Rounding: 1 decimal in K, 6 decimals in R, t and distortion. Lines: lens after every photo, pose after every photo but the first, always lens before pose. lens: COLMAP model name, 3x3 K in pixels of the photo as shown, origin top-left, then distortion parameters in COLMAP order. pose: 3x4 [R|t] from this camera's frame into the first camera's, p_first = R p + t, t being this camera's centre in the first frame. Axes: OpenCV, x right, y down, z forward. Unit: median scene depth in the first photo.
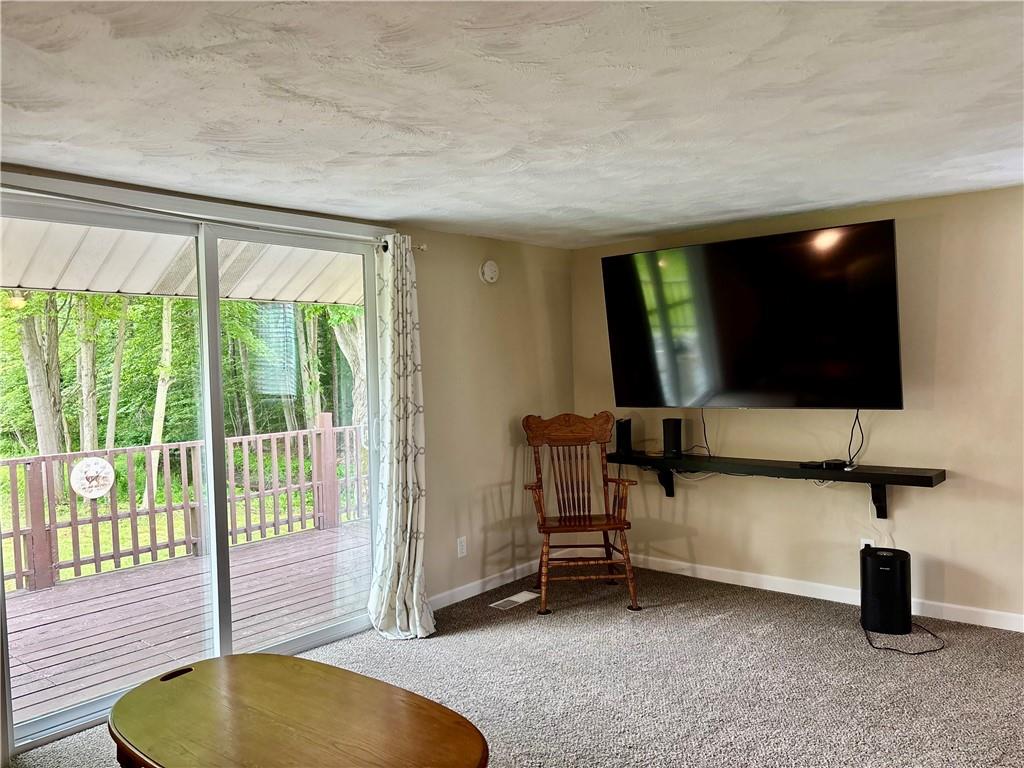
lens RADIAL K [[781.1, 0, 515.5], [0, 781.1, 369.1], [0, 0, 1]] dist [0.023755, -0.008316]
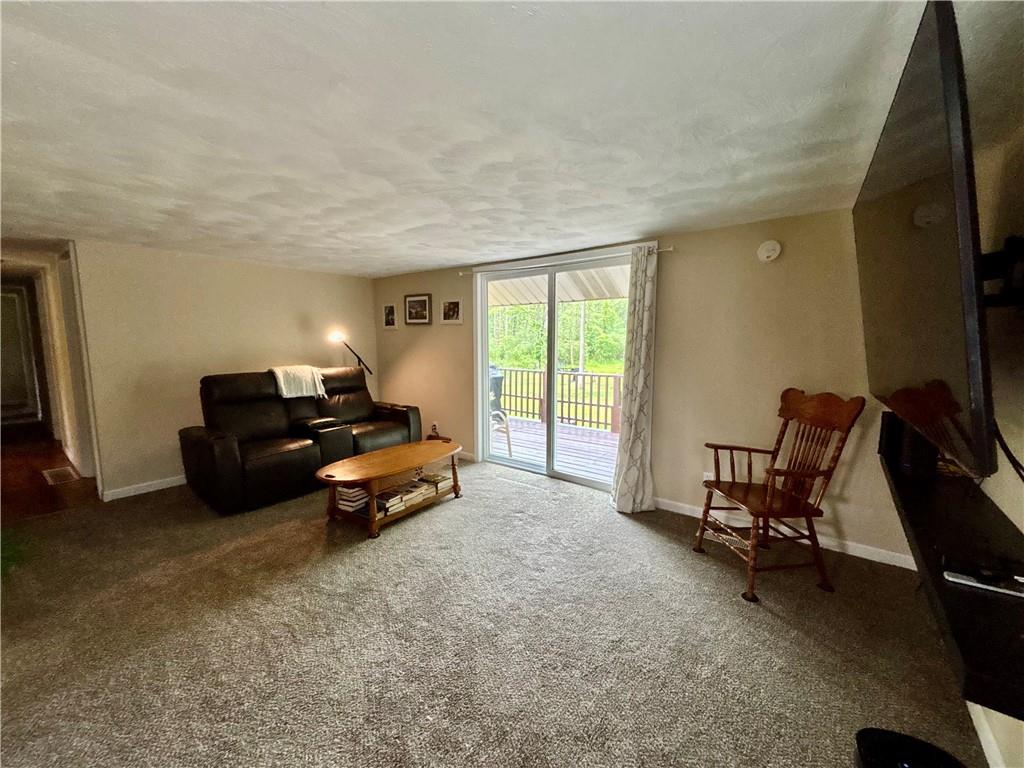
lens RADIAL K [[417.5, 0, 514.9], [0, 417.5, 383.3], [0, 0, 1]] dist [0.003811, -0.001057]
pose [[0.046610, 0.123046, -0.991306, 0.666185], [-0.020078, 0.992299, 0.122225, -0.009337], [0.998711, 0.014206, 0.048722, 0.746442]]
